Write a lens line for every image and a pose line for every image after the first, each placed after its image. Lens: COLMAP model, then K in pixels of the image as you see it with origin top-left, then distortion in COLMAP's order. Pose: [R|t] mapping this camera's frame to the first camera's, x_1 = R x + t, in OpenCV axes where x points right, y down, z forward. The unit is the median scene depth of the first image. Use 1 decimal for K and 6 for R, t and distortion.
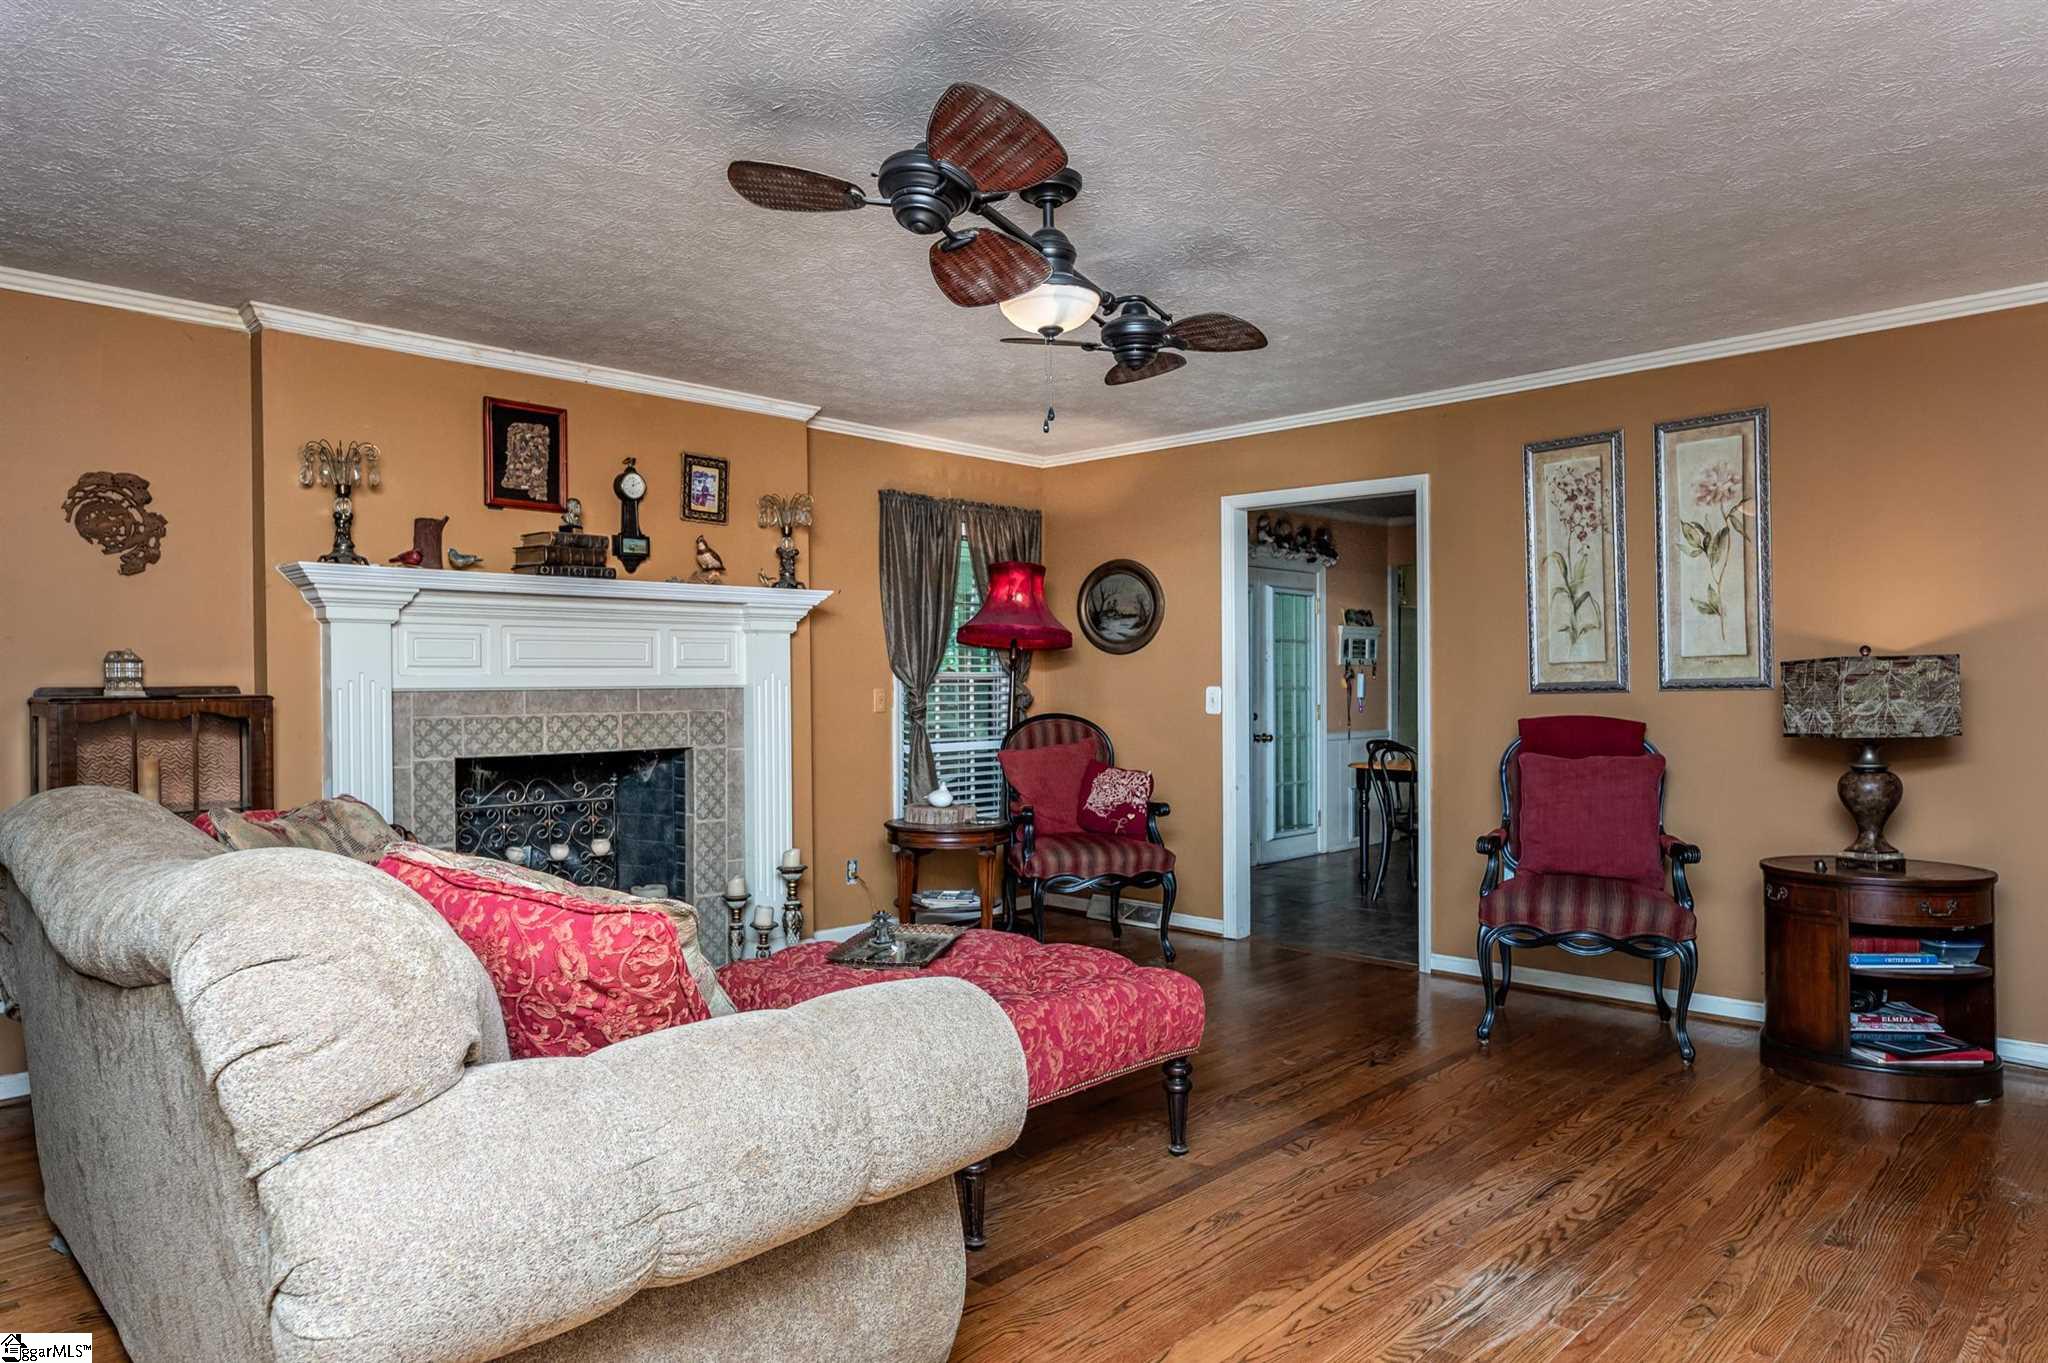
lens RADIAL K [[1283.5, 0, 1024.0], [0, 1283.5, 681.5], [0, 0, 1]] dist [0.002378, -0.000658]
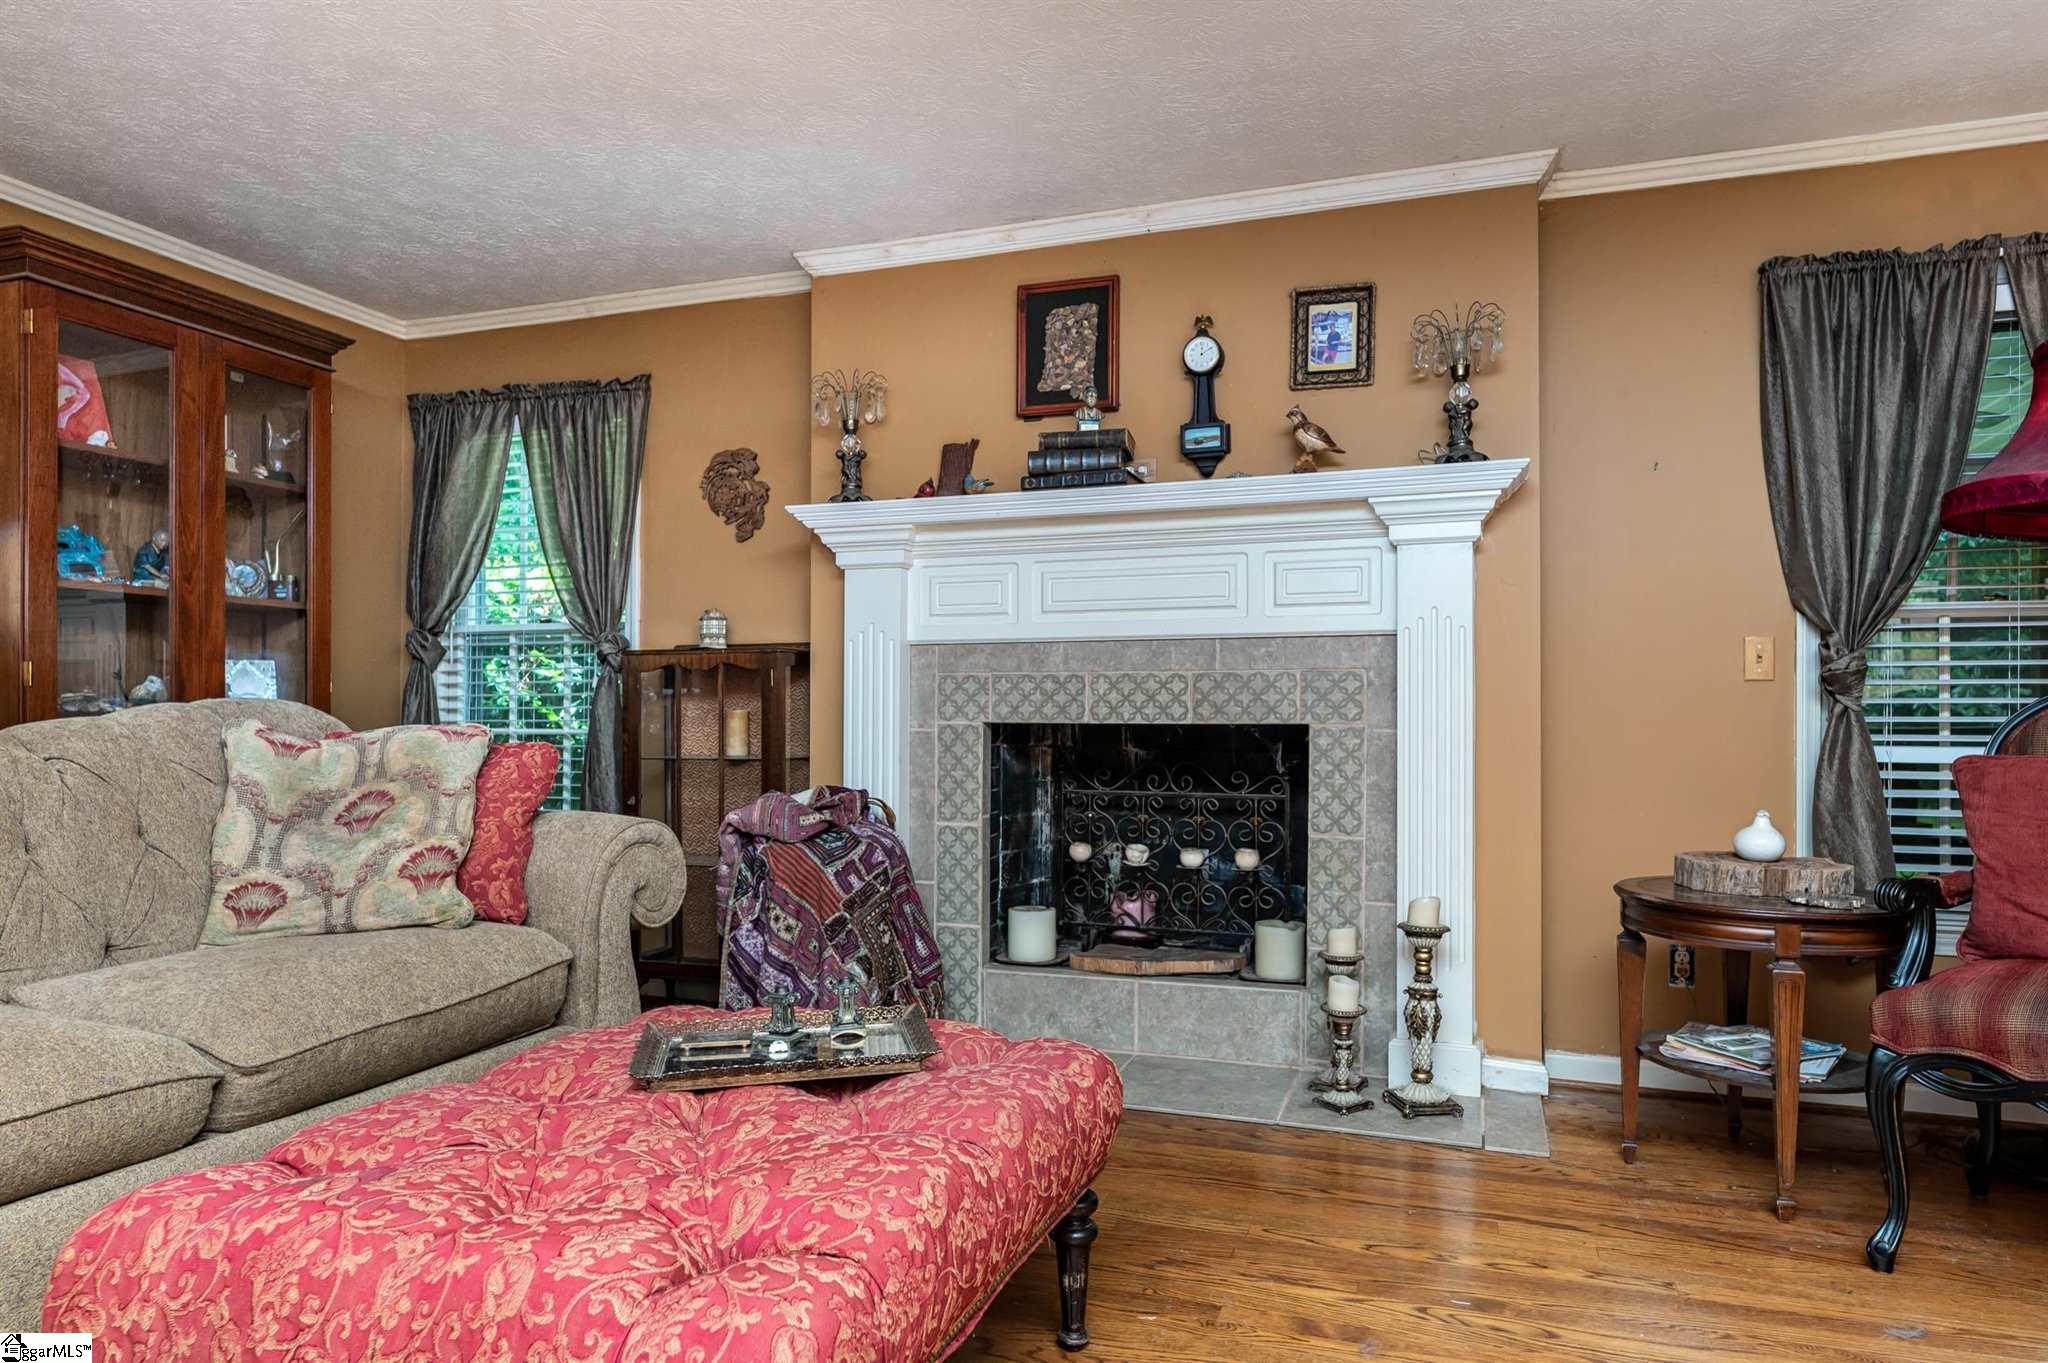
lens RADIAL K [[1255.2, 0, 1032.4], [0, 1255.2, 712.8], [0, 0, 1]] dist [0.002604, -0.000468]
pose [[0.416448, 0.000488, -0.909160, 0.321621], [-0.005594, 0.999982, -0.002026, 0.054354], [0.909143, 0.005930, 0.416443, 0.681904]]
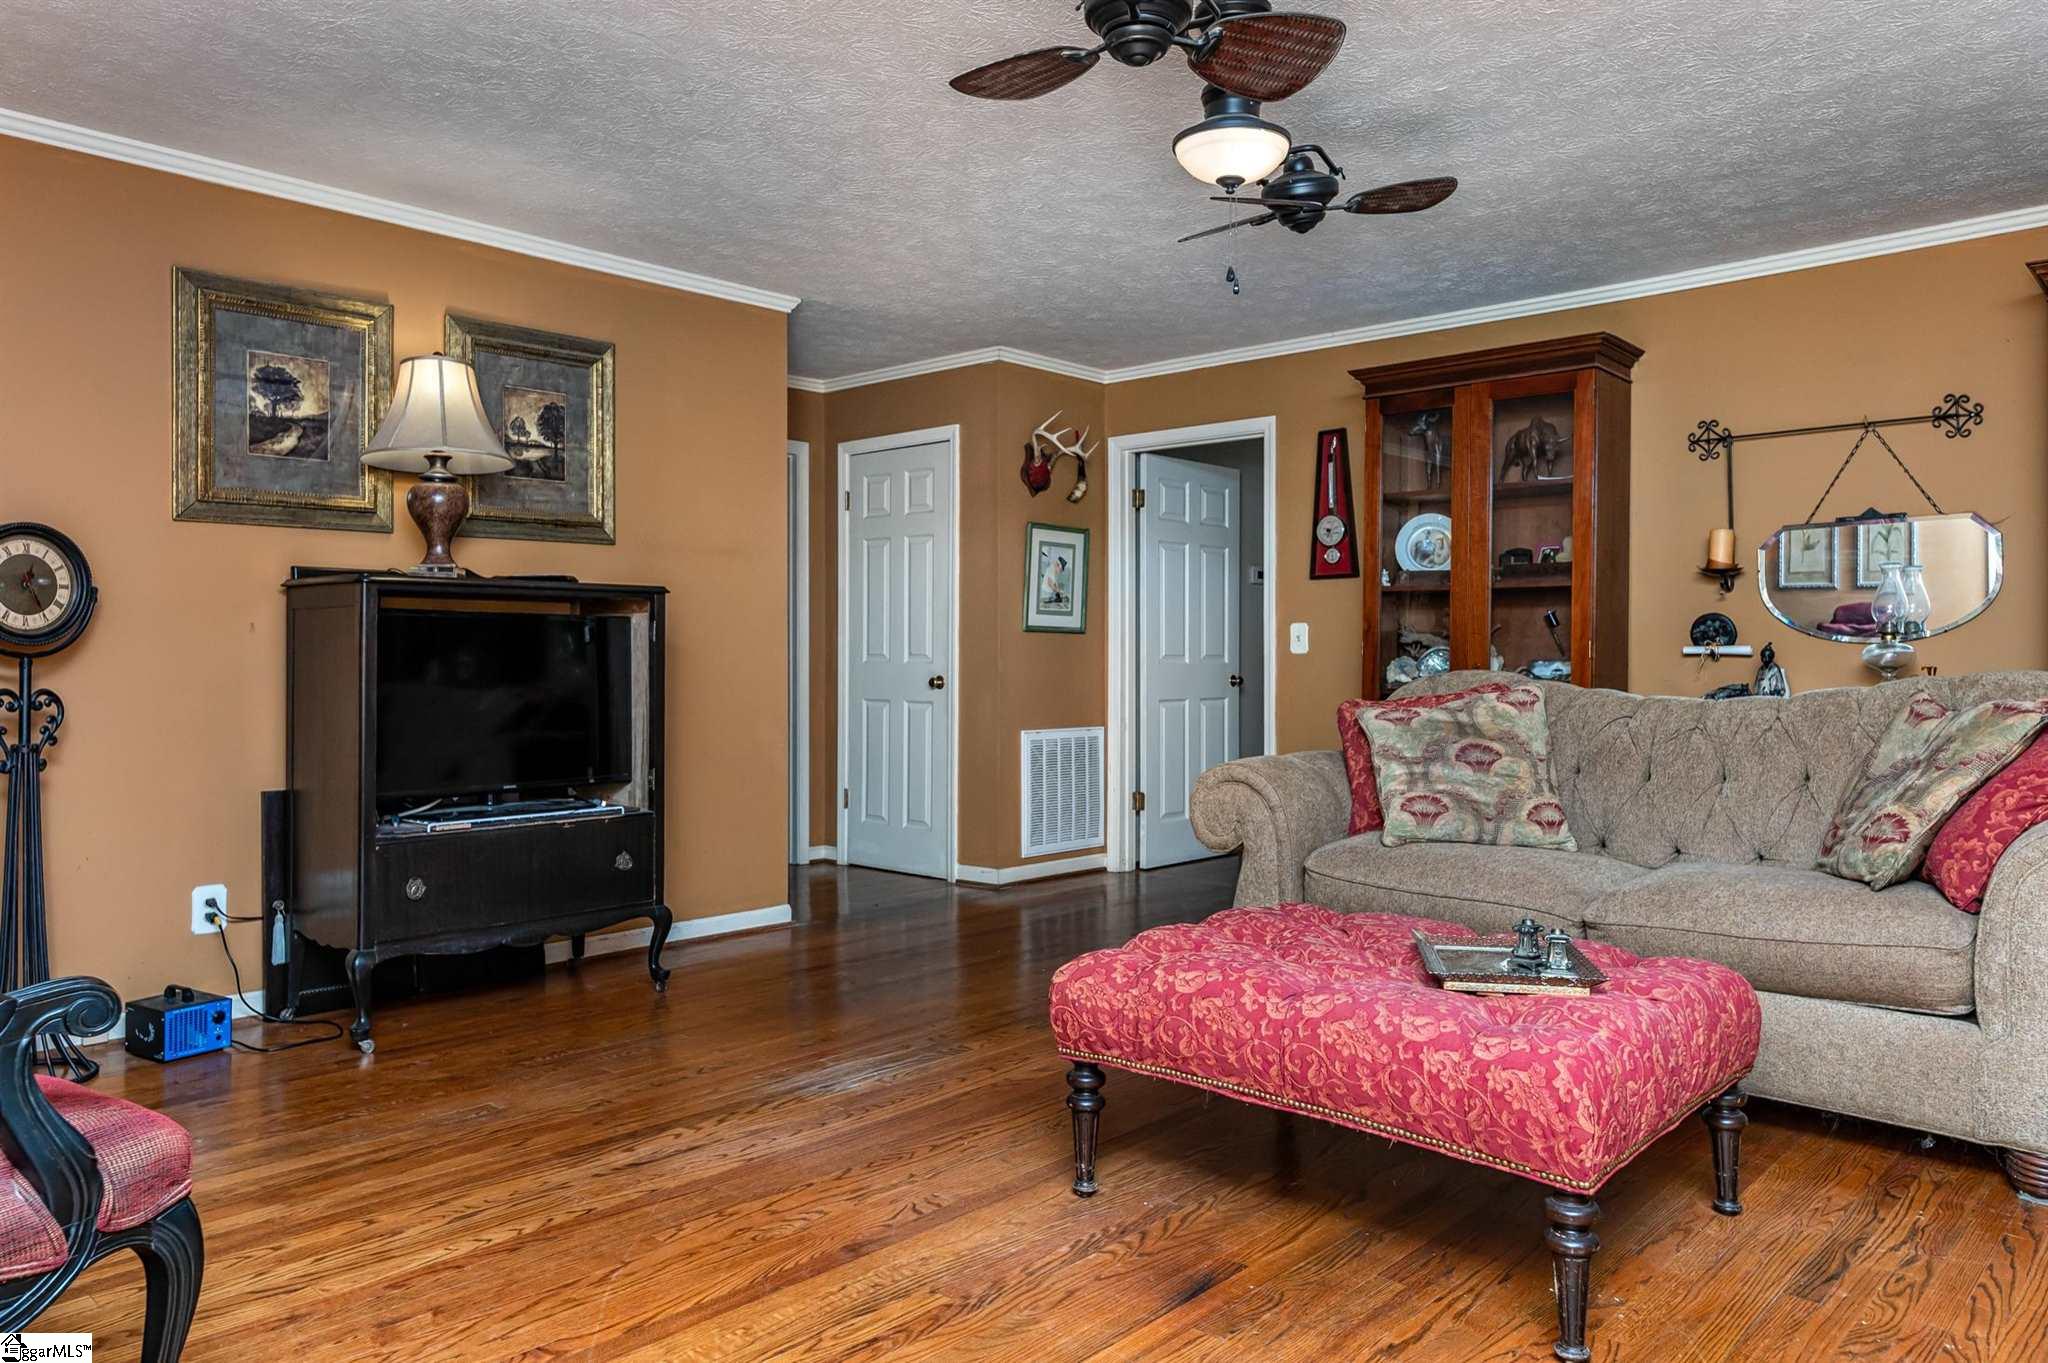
lens RADIAL K [[1382.4, 0, 1018.5], [0, 1382.4, 671.1], [0, 0, 1]] dist [0.000503, -0.000278]
pose [[-0.999922, 0.004759, -0.011512, 0.122307], [0.004657, 0.999950, 0.008844, 0.038543], [0.011554, 0.008790, -0.999895, 1.325693]]
